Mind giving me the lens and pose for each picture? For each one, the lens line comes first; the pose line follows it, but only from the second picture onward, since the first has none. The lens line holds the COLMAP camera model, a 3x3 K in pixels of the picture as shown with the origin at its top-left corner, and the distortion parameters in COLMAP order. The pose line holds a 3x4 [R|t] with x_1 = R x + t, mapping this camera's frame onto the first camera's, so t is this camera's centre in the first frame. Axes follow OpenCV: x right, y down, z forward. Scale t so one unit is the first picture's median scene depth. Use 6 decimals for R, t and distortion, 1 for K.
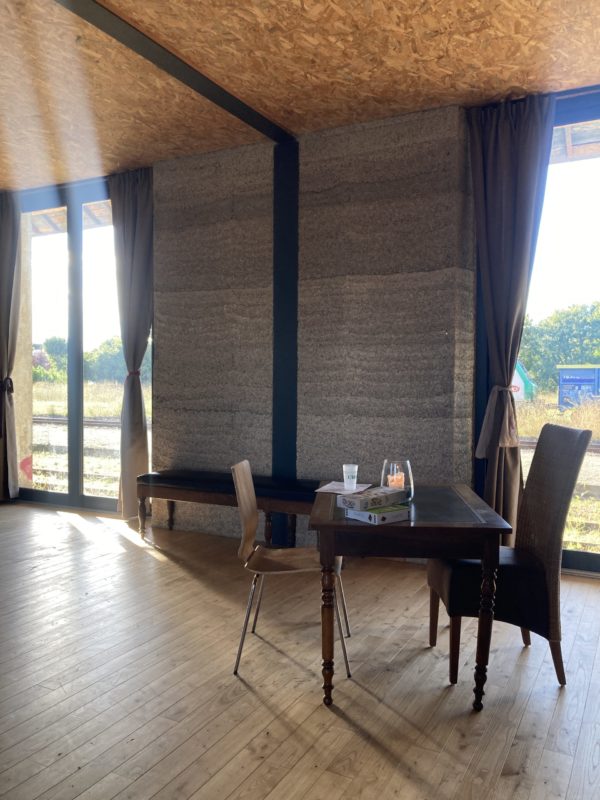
lens RADIAL K [[658.8, 0, 300.7], [0, 658.8, 400.8], [0, 0, 1]] dist [0.026209, -0.013165]
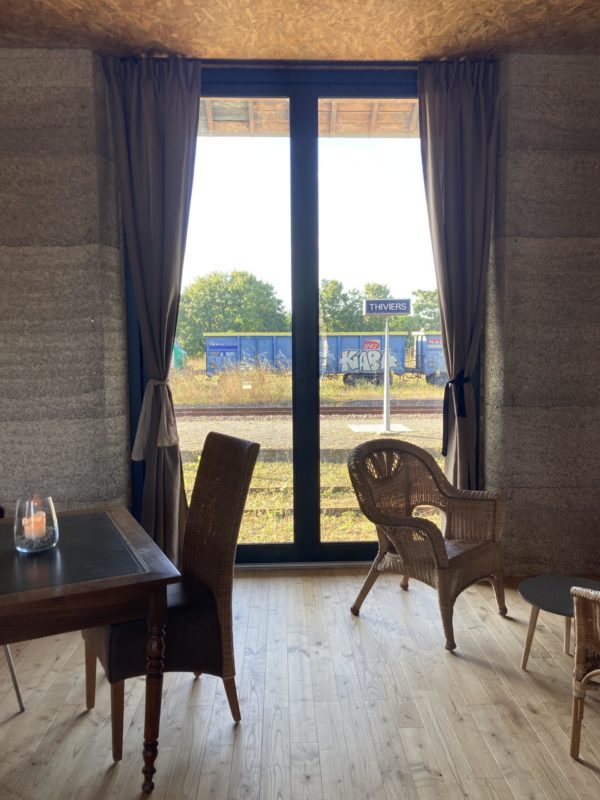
lens RADIAL K [[658.8, 0, 300.6], [0, 658.8, 399.3], [0, 0, 1]] dist [0.026209, -0.013165]
pose [[0.869698, -0.052961, 0.490735, 0.031580], [0.028287, 0.997941, 0.057567, -0.045976], [-0.492773, -0.036184, 0.869405, 0.124772]]
